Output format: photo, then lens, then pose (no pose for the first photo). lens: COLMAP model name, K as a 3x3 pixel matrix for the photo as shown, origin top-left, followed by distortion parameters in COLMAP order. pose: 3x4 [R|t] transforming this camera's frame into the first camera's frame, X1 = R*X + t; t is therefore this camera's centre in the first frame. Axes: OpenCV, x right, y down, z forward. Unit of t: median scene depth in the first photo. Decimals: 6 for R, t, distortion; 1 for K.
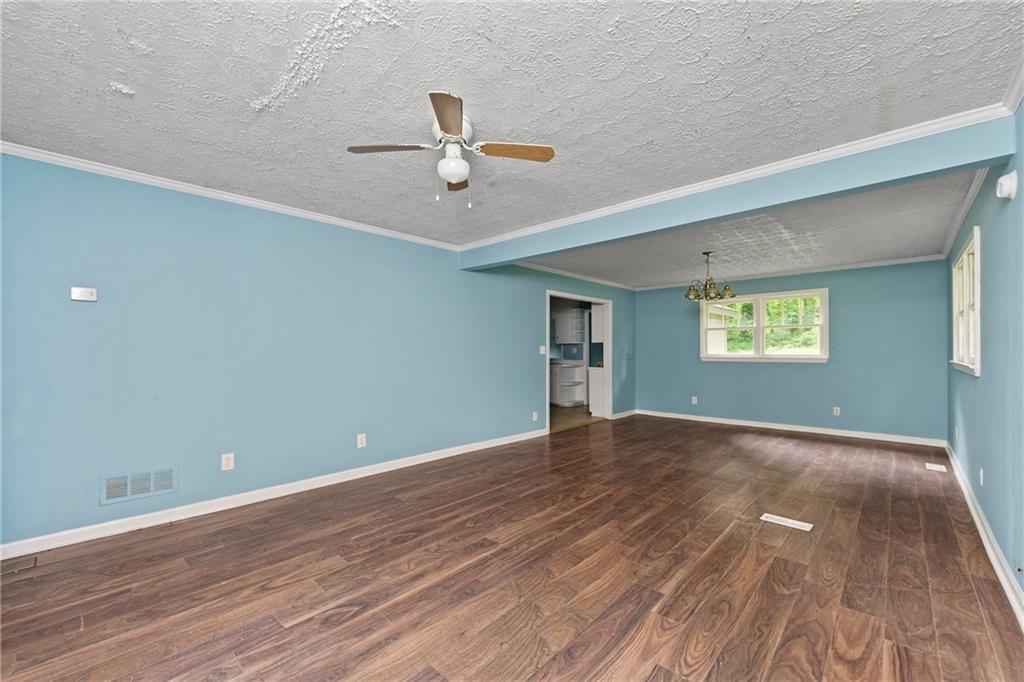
lens RADIAL K [[413.4, 0, 513.2], [0, 413.4, 343.3], [0, 0, 1]] dist [-0.000136, 0.000088]
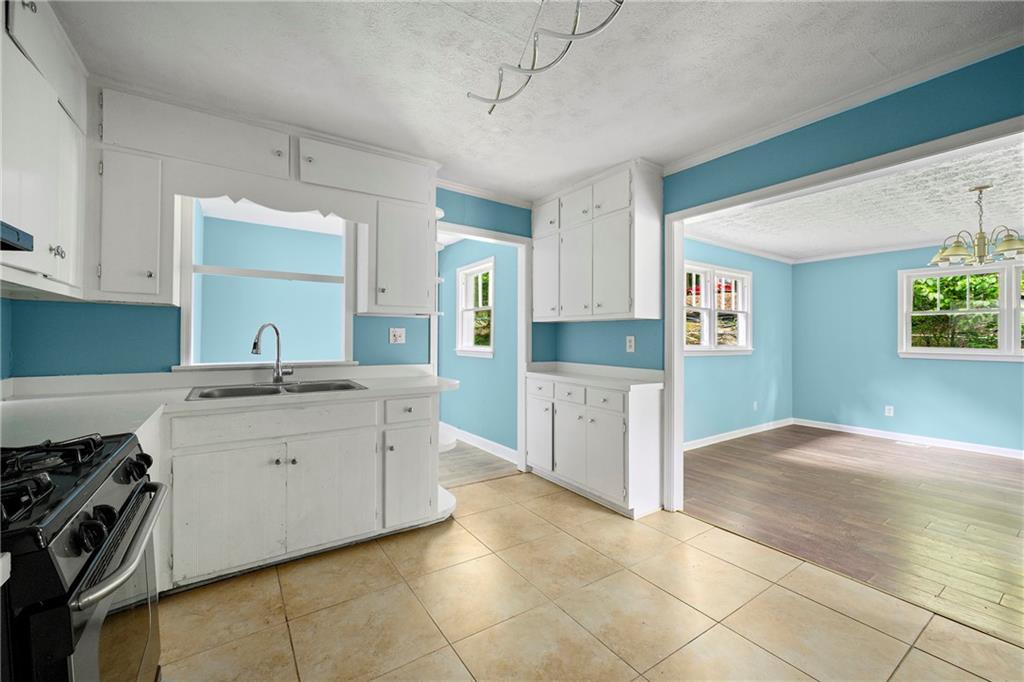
lens RADIAL K [[413.4, 0, 511.6], [0, 413.4, 337.8], [0, 0, 1]] dist [-0.000136, 0.000088]
pose [[0.220626, 0.002174, 0.975356, -0.534928], [-0.028796, 0.999576, 0.004285, 0.042907], [-0.974933, -0.029031, 0.220595, 2.797112]]
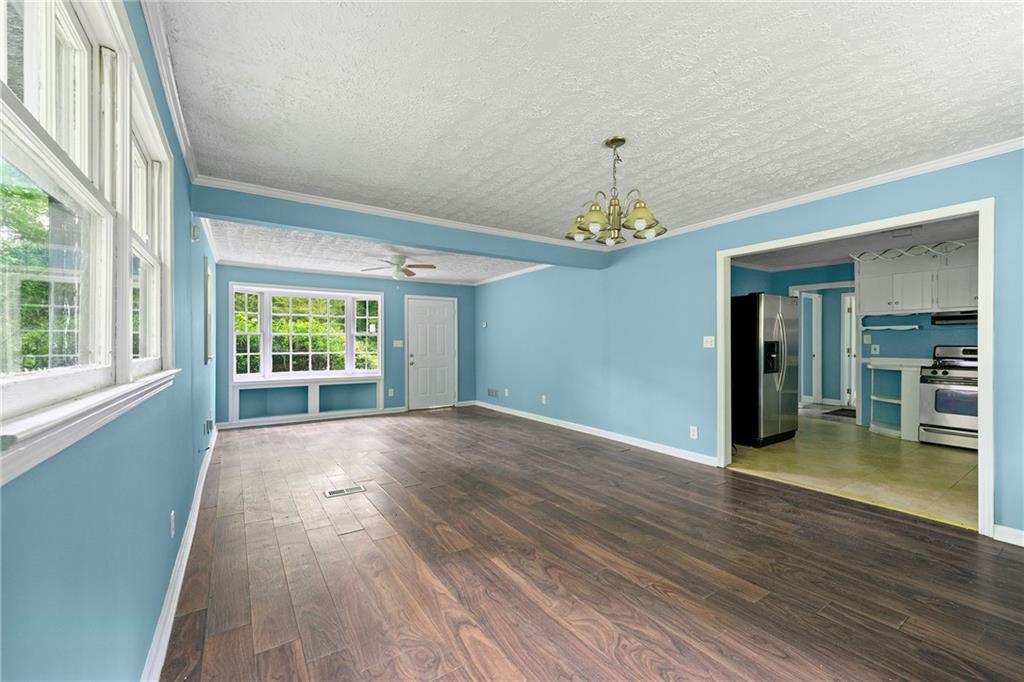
lens RADIAL K [[413.4, 0, 509.1], [0, 413.4, 343.3], [0, 0, 1]] dist [-0.000136, 0.000088]
pose [[-0.226546, 0.003990, -0.973992, 1.747647], [0.026982, 0.999634, -0.002180, 0.026142], [0.973627, -0.026775, -0.226571, 1.776512]]
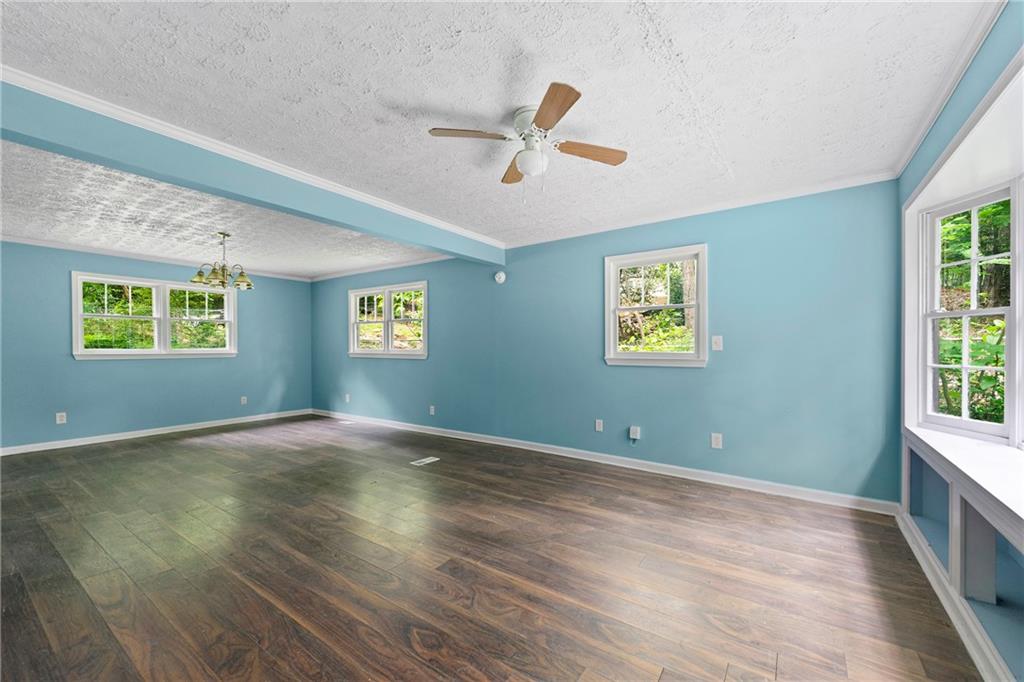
lens RADIAL K [[413.4, 0, 510.3], [0, 413.4, 347.6], [0, 0, 1]] dist [-0.000136, 0.000088]
pose [[-0.140586, 0.000763, 0.990068, -0.875712], [-0.018630, 0.999821, -0.003416, 0.024135], [-0.989893, -0.018925, -0.140547, 0.936408]]
